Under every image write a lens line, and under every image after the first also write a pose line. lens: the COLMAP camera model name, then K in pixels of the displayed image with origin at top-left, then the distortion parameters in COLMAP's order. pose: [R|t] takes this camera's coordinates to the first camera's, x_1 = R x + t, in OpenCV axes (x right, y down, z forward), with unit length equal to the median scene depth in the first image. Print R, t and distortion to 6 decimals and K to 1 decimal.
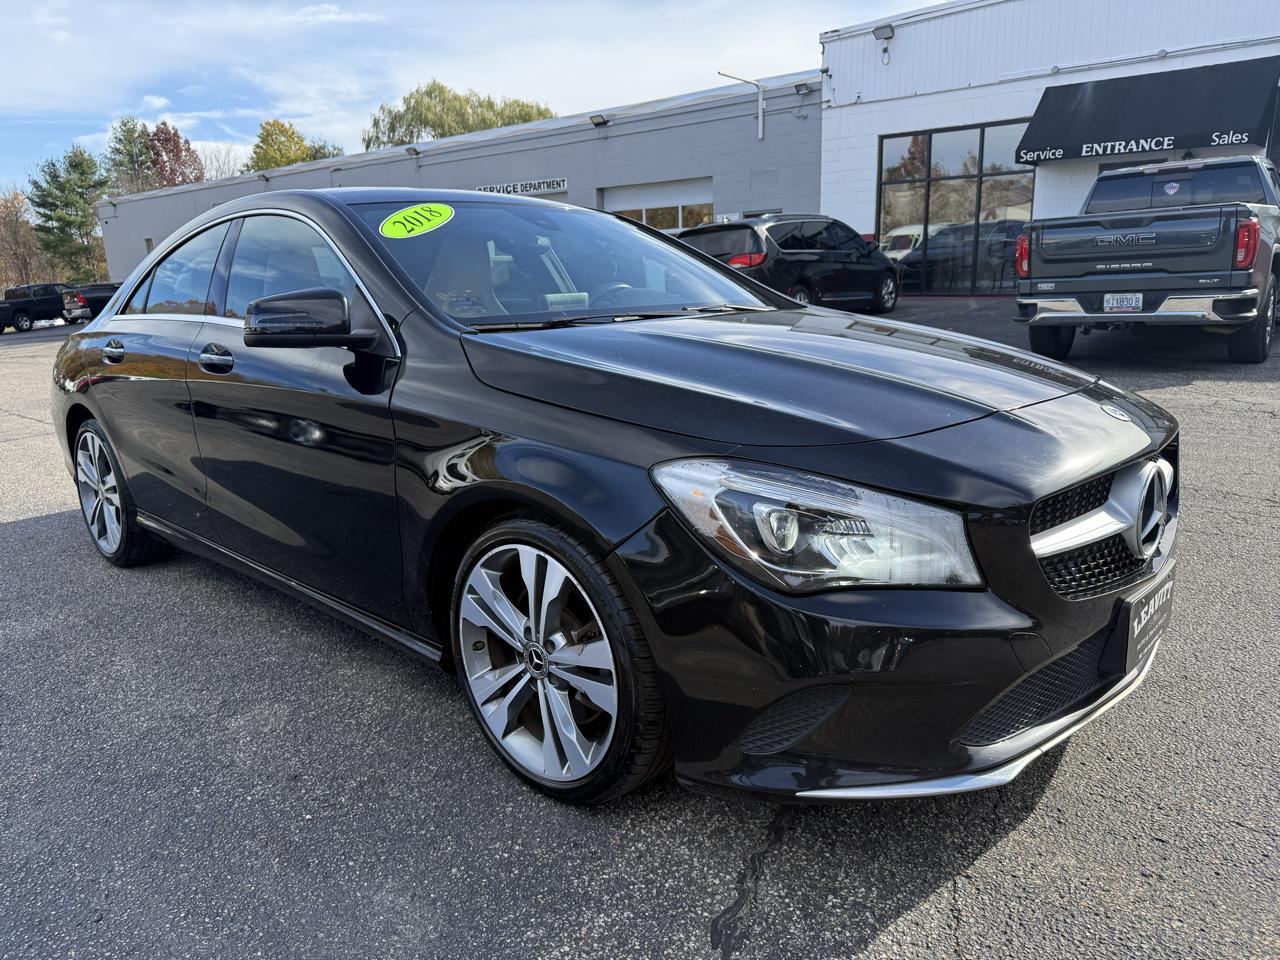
lens RADIAL K [[885.3, 0, 638.3], [0, 885.3, 504.8], [0, 0, 1]] dist [-0.000431, -0.001163]
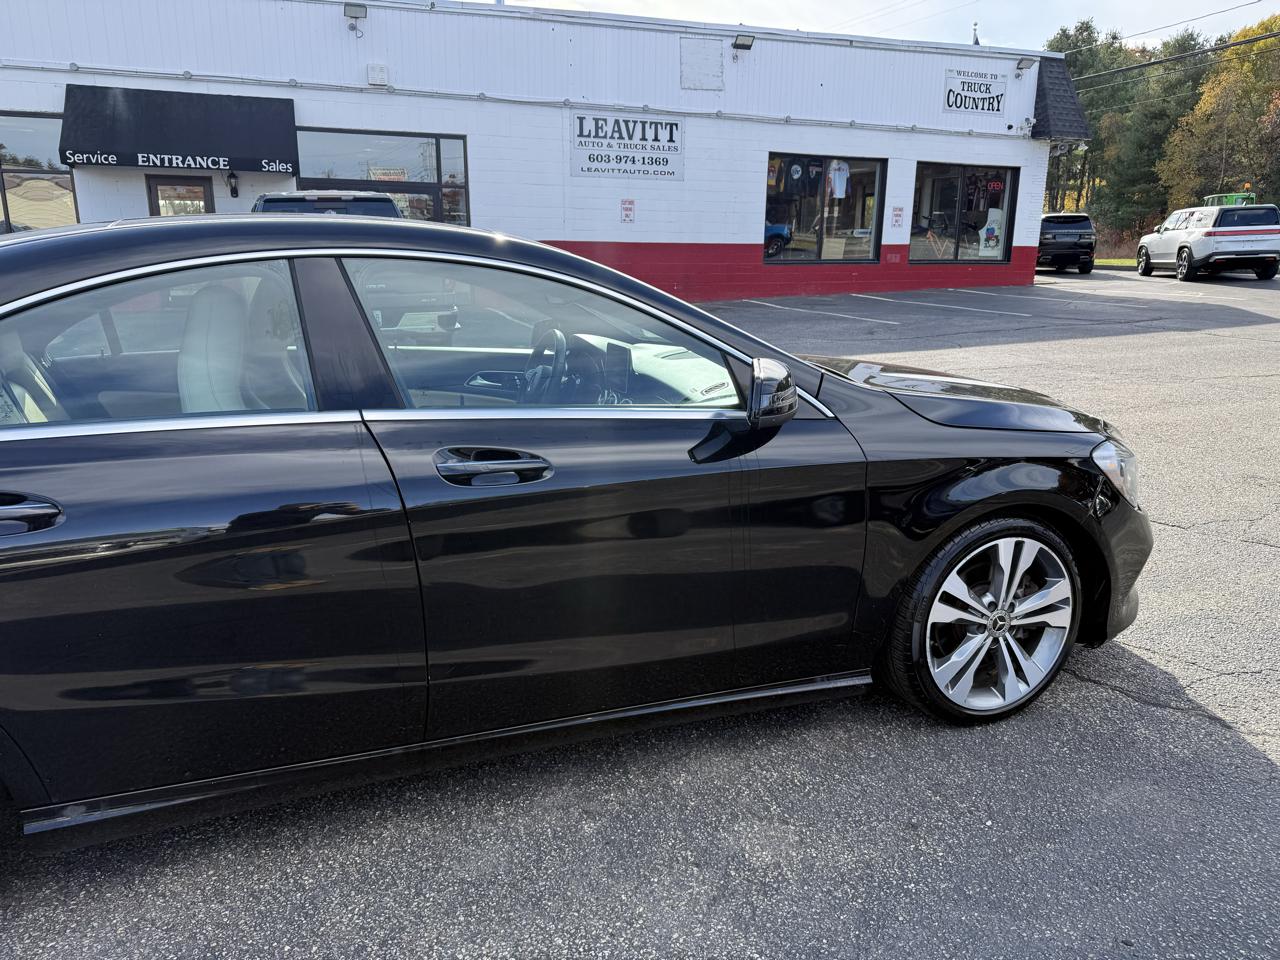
lens RADIAL K [[894.6, 0, 646.9], [0, 894.6, 490.7], [0, 0, 1]] dist [0.020125, -0.028389]
pose [[0.453292, -0.195496, 0.869659, -0.175807], [0.214540, 0.970899, 0.106430, -0.033795], [-0.865158, 0.138333, 0.482043, 0.095925]]
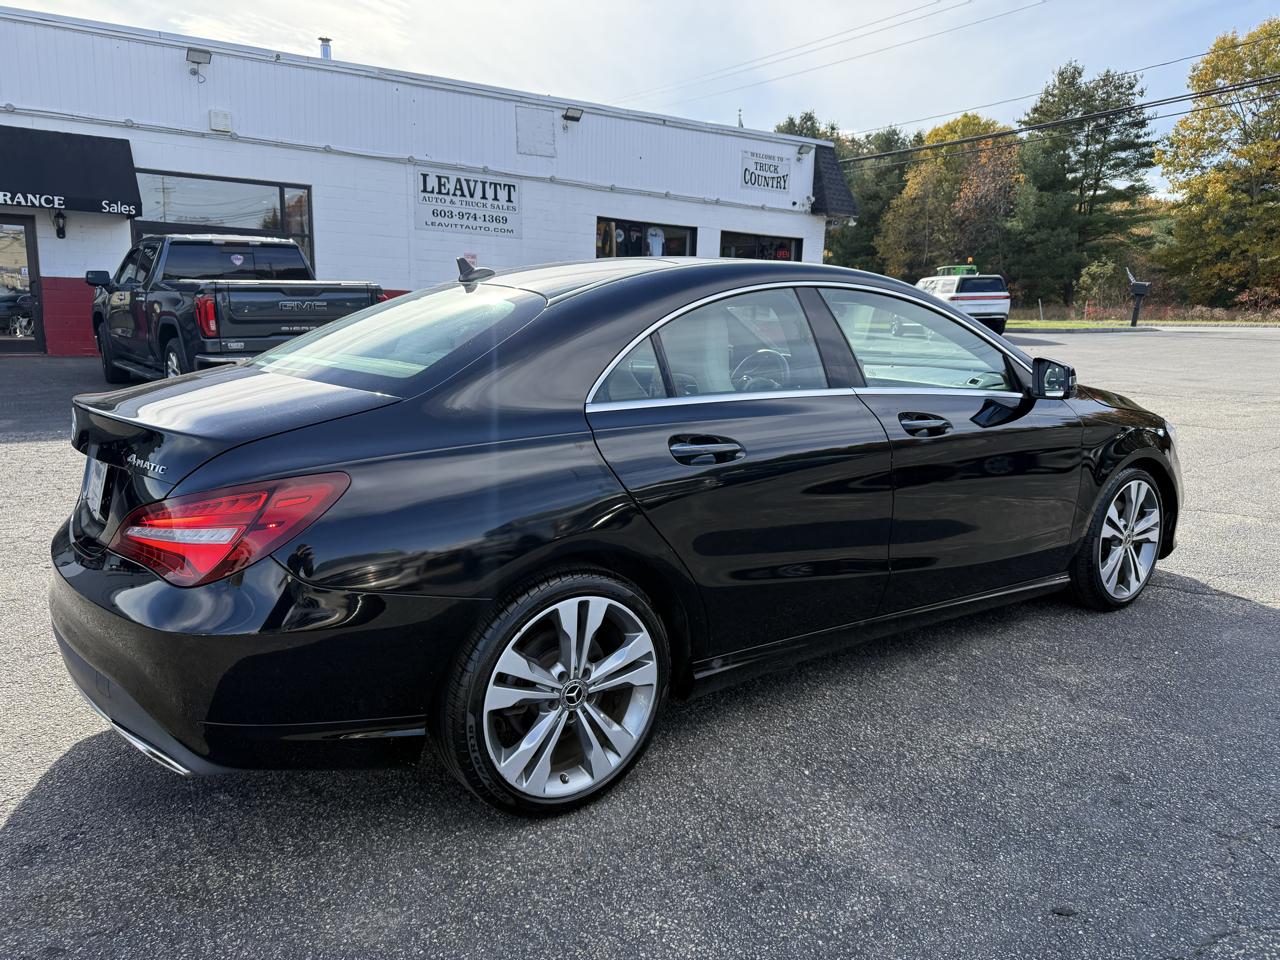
lens RADIAL K [[898.3, 0, 637.6], [0, 898.3, 489.3], [0, 0, 1]] dist [0.010377, -0.015010]
pose [[0.207128, -0.151963, 0.966439, -0.284136], [0.228638, 0.968025, 0.103211, -0.050172], [-0.951222, 0.199587, 0.235250, 0.199809]]
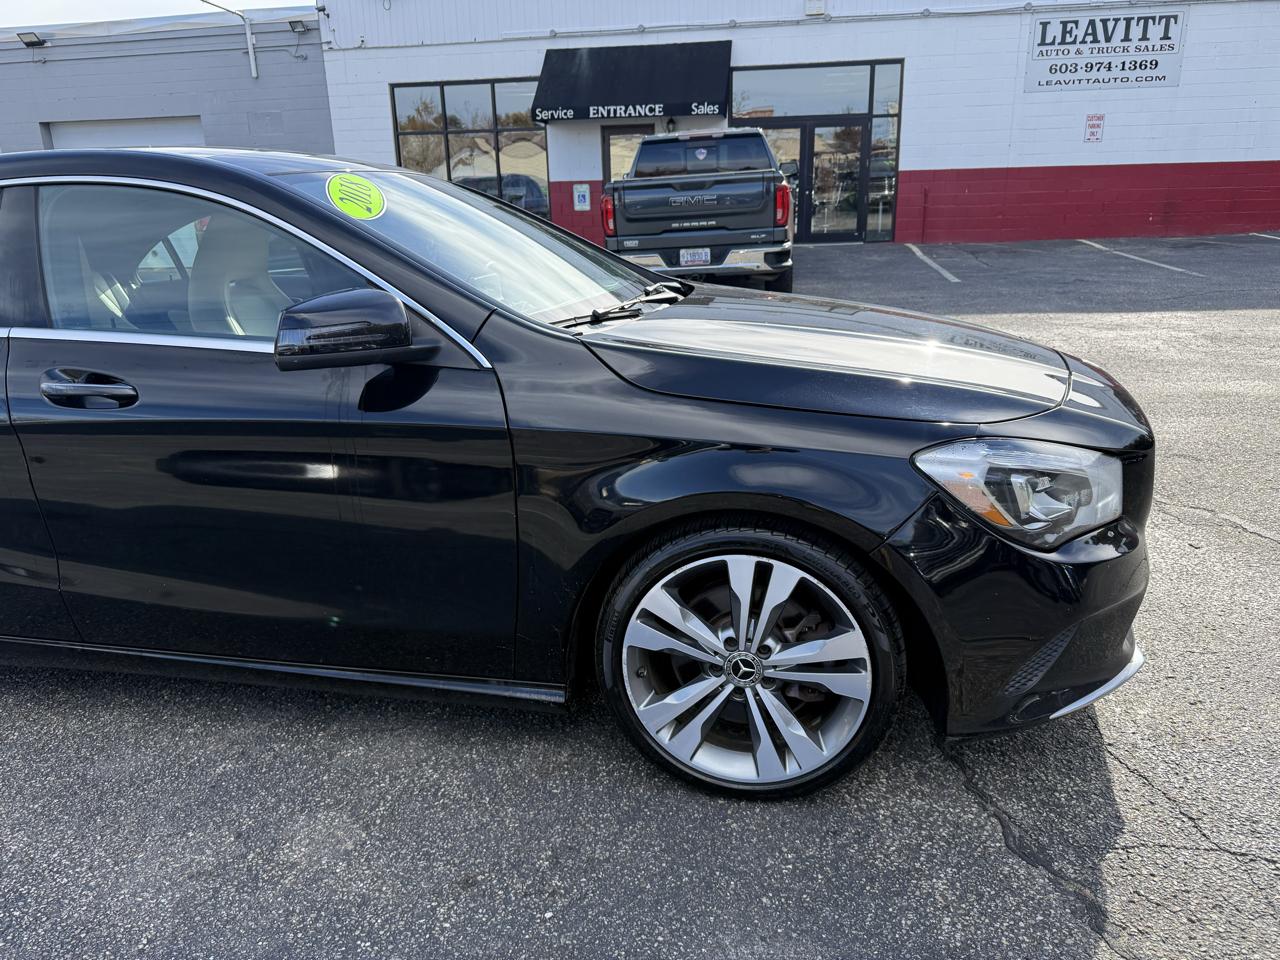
lens RADIAL K [[910.8, 0, 640.0], [0, 910.8, 480.0], [0, 0, 1]] dist [0.003187, -0.007417]
pose [[0.854538, -0.145437, 0.498612, -0.066499], [0.136188, 0.989149, 0.055115, -0.009917], [-0.501217, 0.020807, 0.865071, 0.017654]]
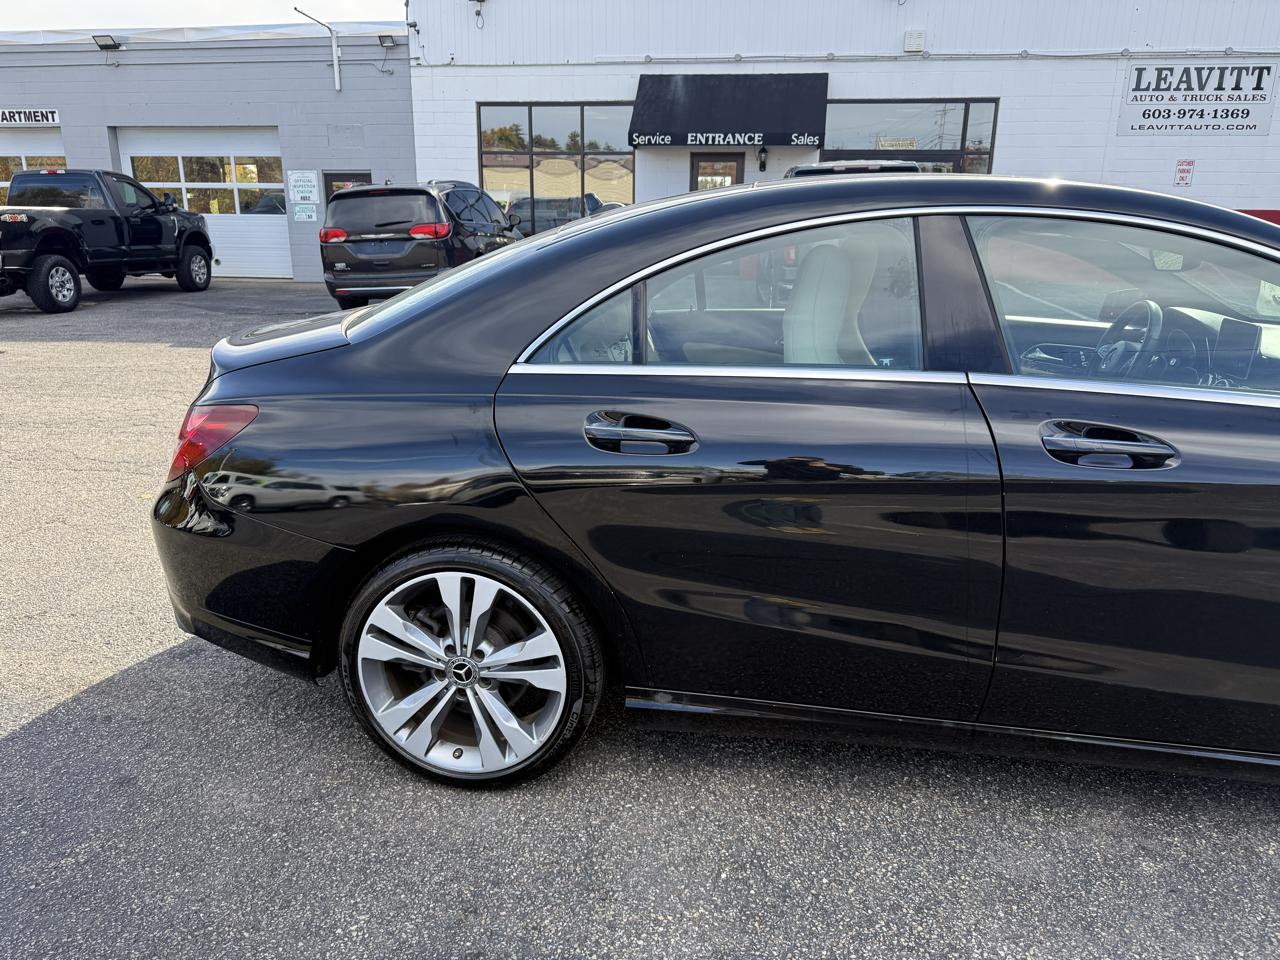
lens RADIAL K [[898.3, 0, 637.6], [0, 898.3, 489.3], [0, 0, 1]] dist [0.010377, -0.015010]
pose [[0.839825, -0.118607, 0.529741, -0.187871], [0.109850, 0.992782, 0.048131, -0.035158], [-0.531626, 0.017770, 0.846793, 0.111011]]
